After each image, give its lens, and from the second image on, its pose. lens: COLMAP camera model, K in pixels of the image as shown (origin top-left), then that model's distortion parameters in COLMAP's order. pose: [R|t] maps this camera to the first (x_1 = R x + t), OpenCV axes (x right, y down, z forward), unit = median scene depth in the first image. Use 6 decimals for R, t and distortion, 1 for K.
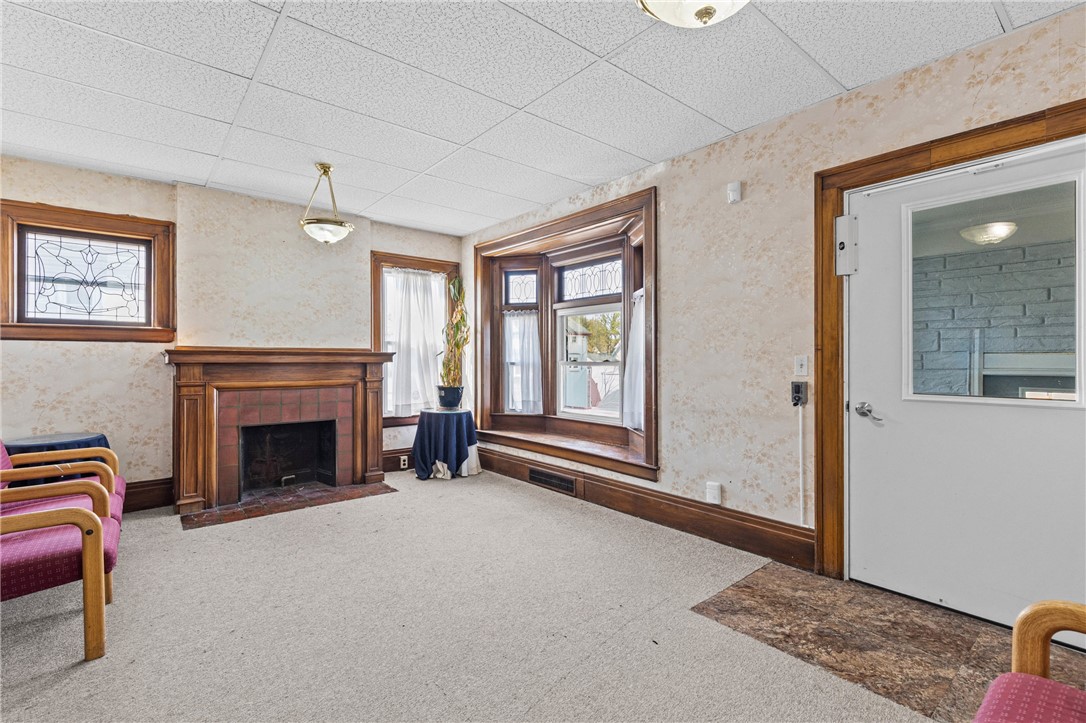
lens RADIAL K [[493.6, 0, 540.4], [0, 493.6, 359.0], [0, 0, 1]] dist [0.010694, -0.003147]
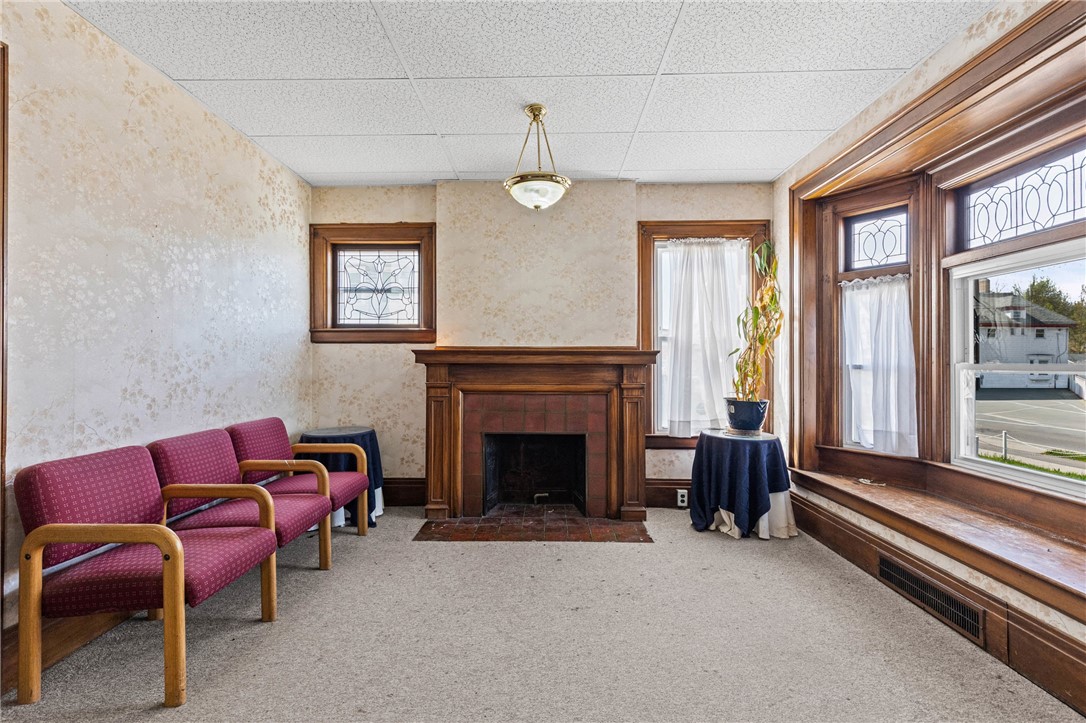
lens RADIAL K [[493.6, 0, 538.2], [0, 493.6, 360.9], [0, 0, 1]] dist [0.010694, -0.003147]
pose [[0.749127, -0.000812, -0.662426, 0.062406], [-0.000667, 0.999998, -0.001980, 0.003867], [0.662426, 0.001926, 0.749125, 0.333688]]
